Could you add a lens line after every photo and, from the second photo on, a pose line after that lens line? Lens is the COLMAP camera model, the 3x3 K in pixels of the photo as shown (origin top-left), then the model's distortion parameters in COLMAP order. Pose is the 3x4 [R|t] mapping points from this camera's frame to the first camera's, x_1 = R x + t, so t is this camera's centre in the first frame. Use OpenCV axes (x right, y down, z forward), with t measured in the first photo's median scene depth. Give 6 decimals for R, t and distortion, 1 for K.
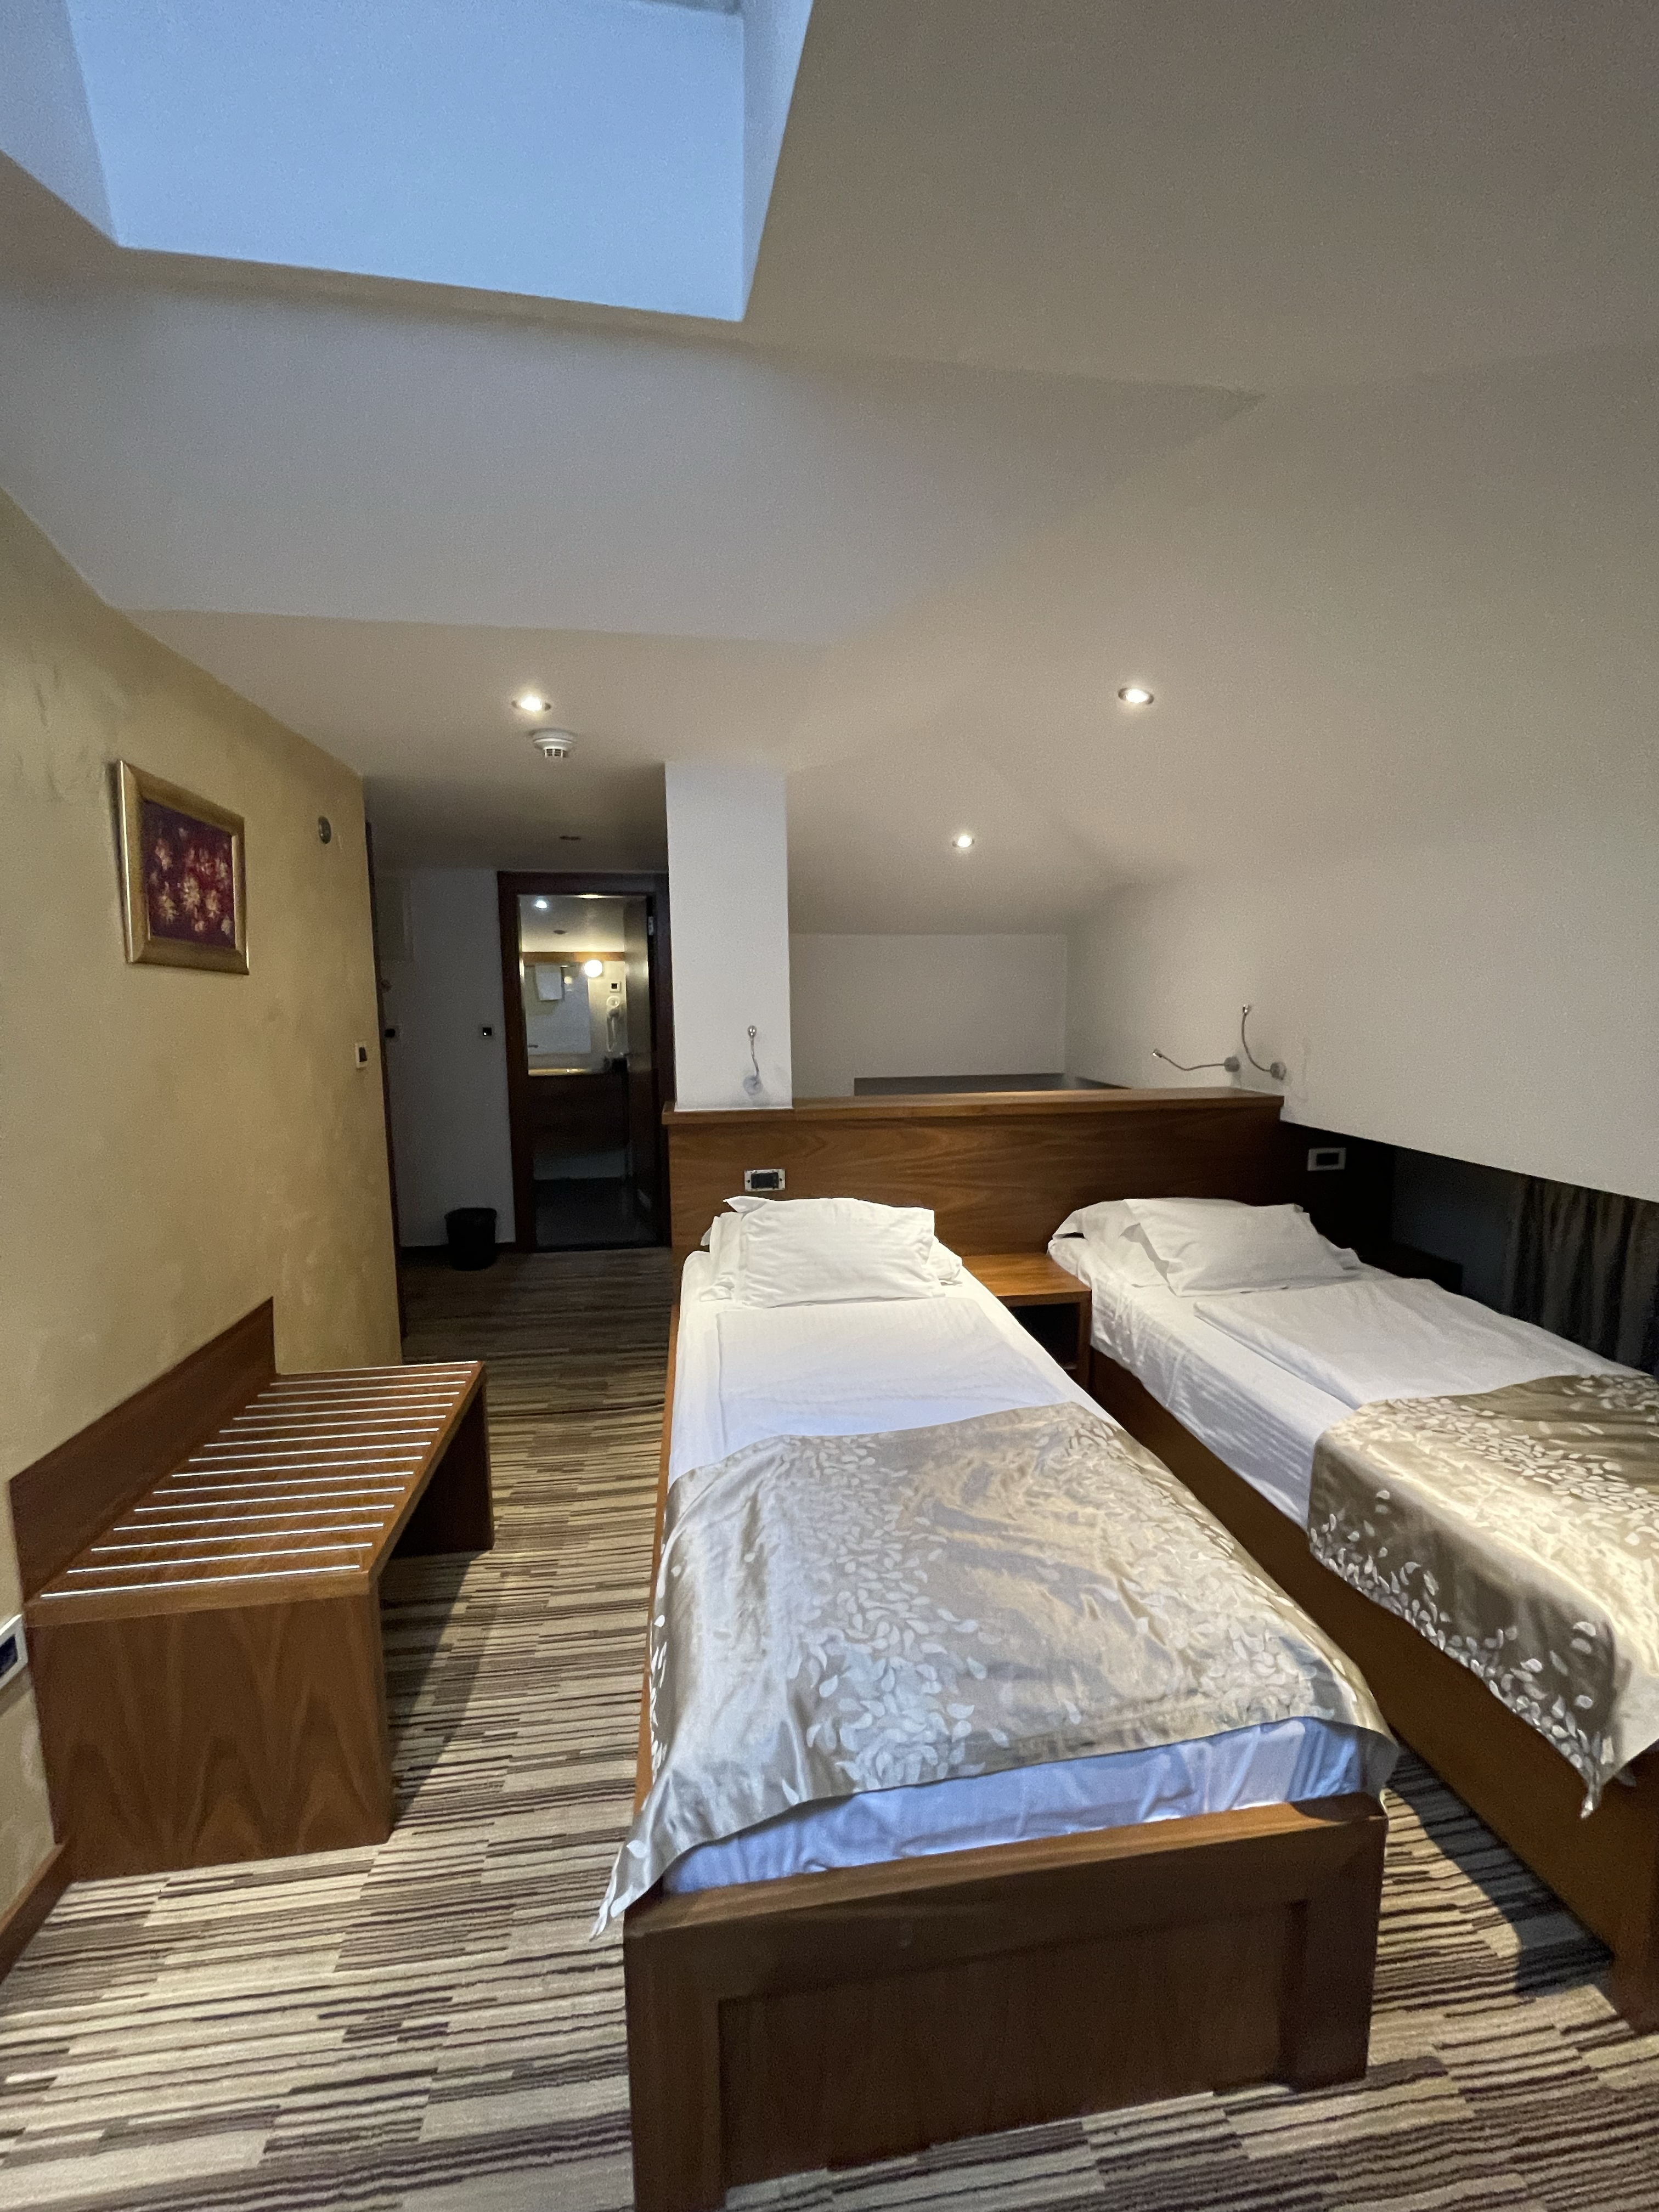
lens RADIAL K [[898.3, 0, 822.8], [0, 898.3, 1100.5], [0, 0, 1]] dist [-0.001657, -0.000044]
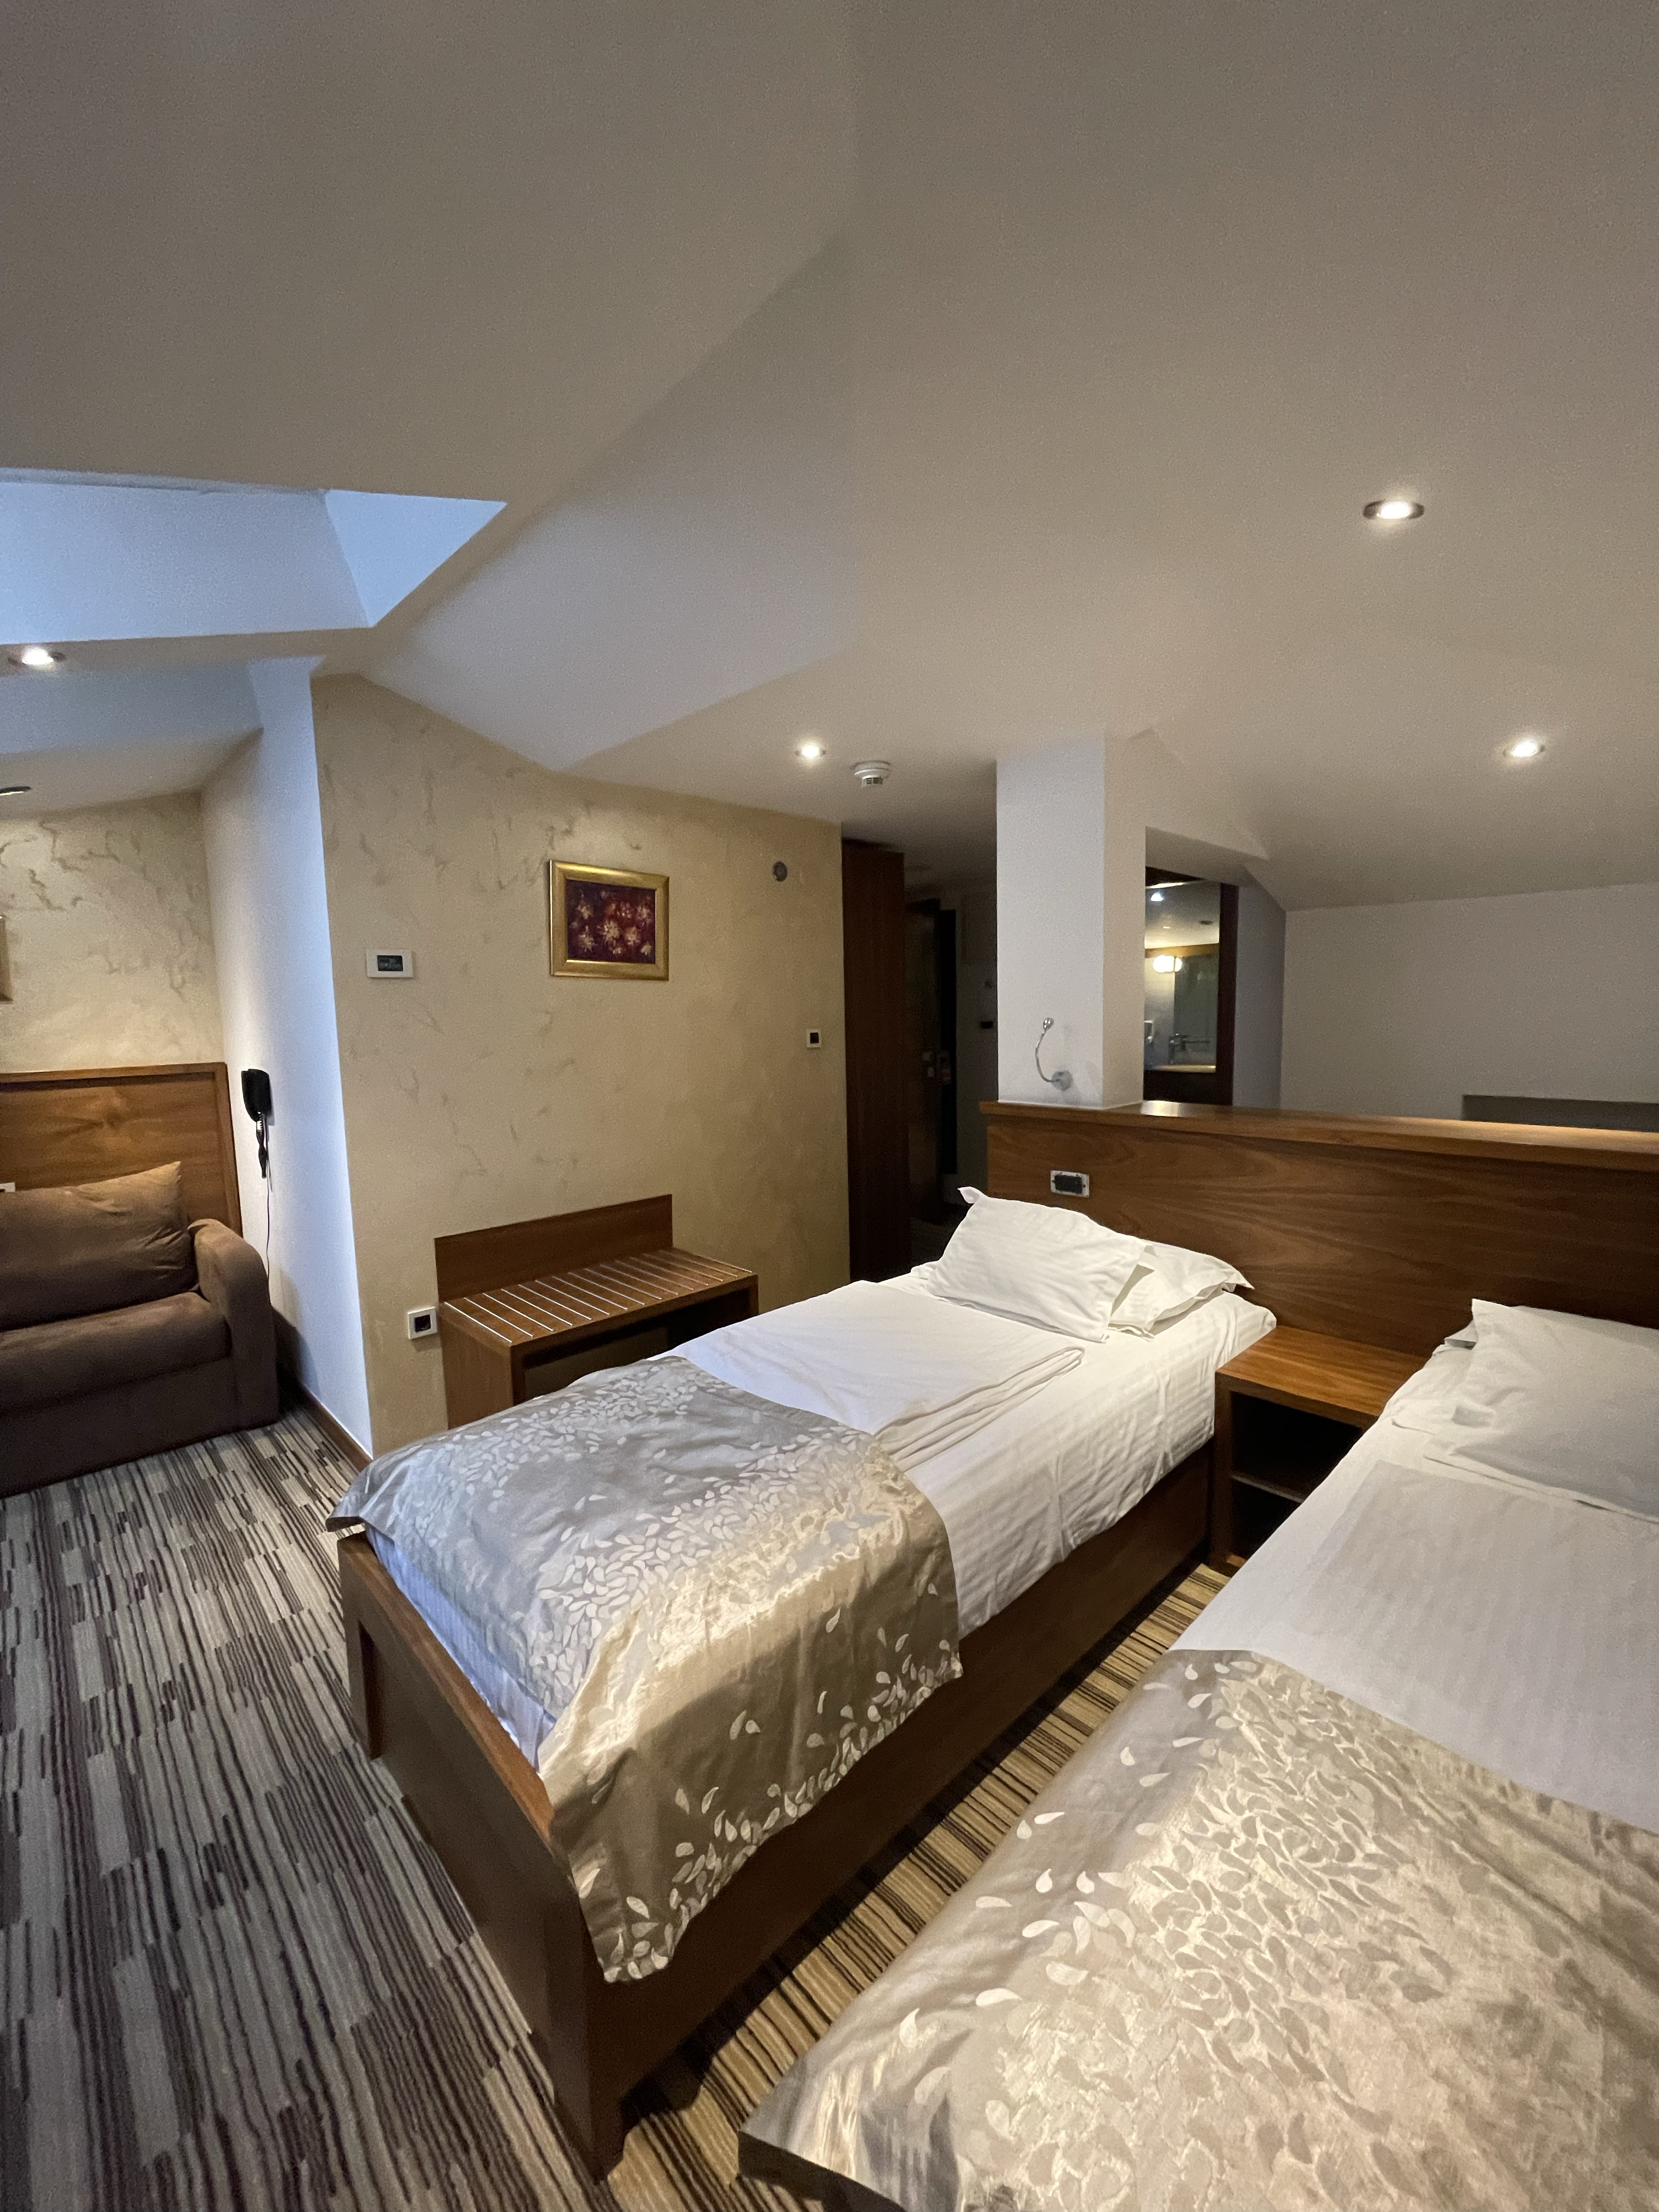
lens RADIAL K [[898.3, 0, 822.8], [0, 898.3, 1100.5], [0, 0, 1]] dist [-0.001657, -0.000044]
pose [[0.571975, 0.082119, -0.816150, 0.888329], [-0.080005, 0.995817, 0.044127, -0.029470], [0.816360, 0.040056, 0.576152, 0.403947]]
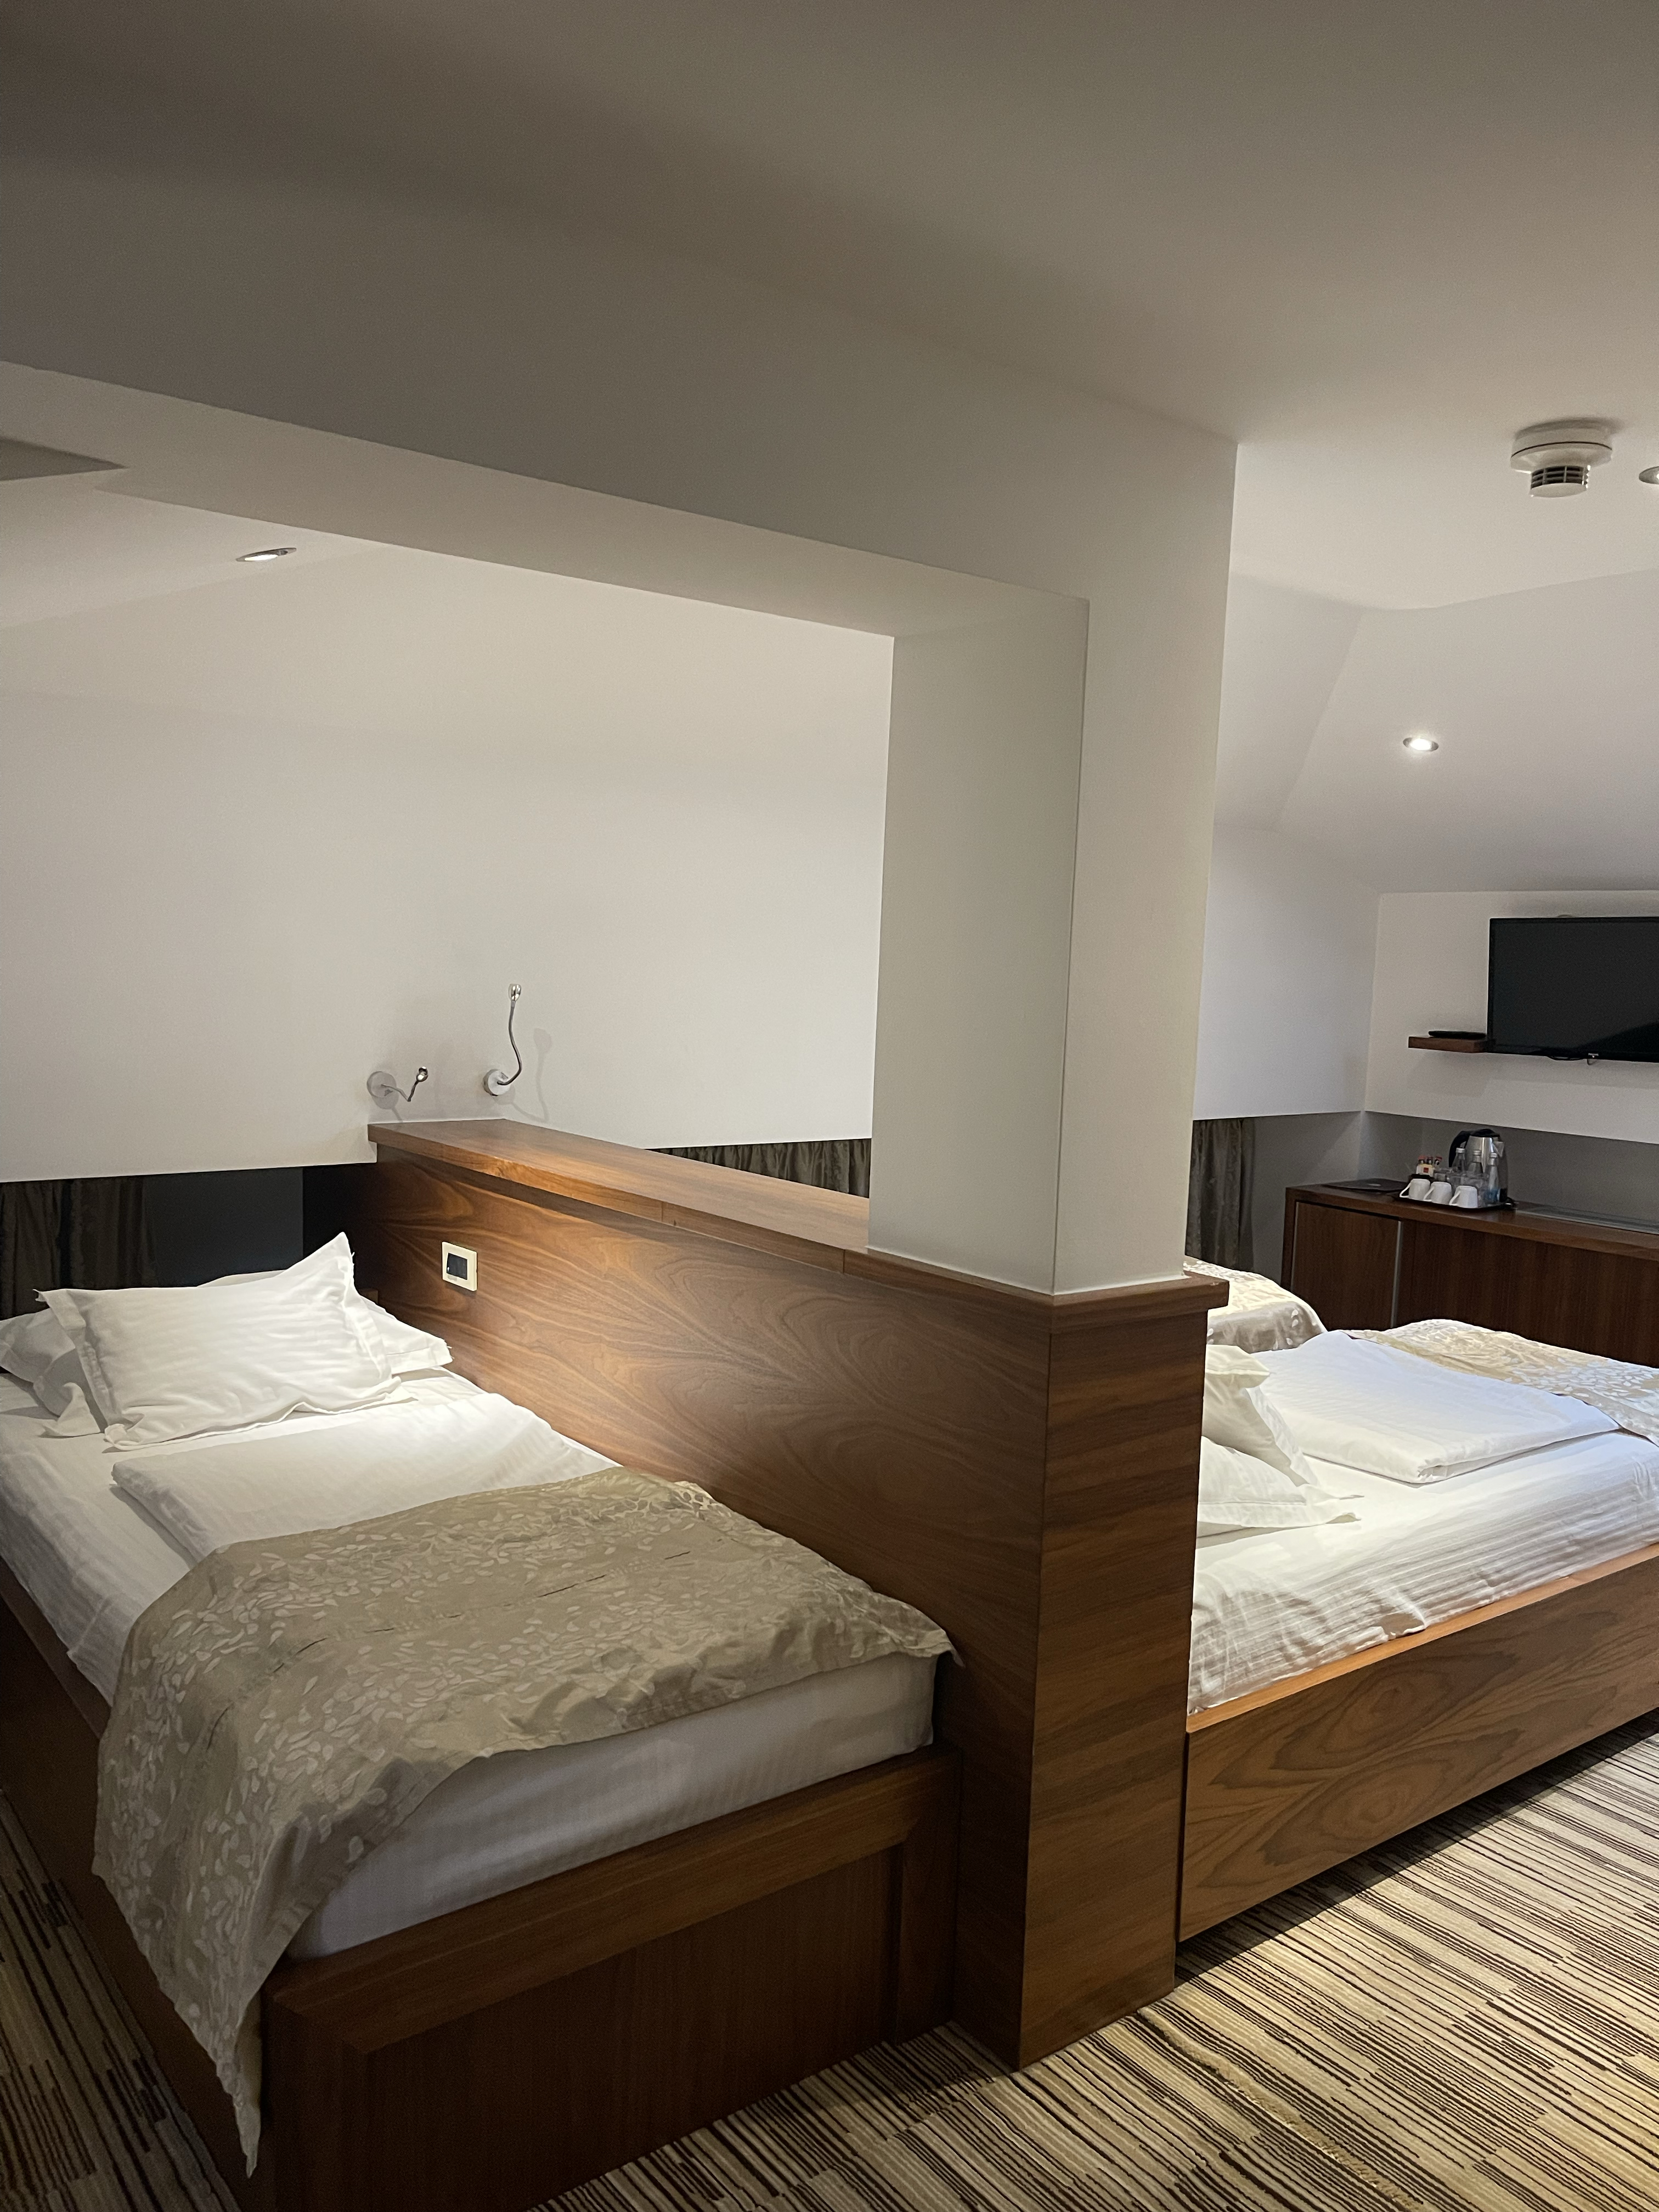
lens RADIAL K [[1683.1, 0, 843.5], [0, 1683.1, 1108.5], [0, 0, 1]] dist [0.013385, 0.049750]
pose [[-0.492283, -0.094164, 0.865327, -1.248829], [0.073357, 0.986106, 0.149040, -0.327602], [-0.867339, 0.136848, -0.478536, 2.455182]]
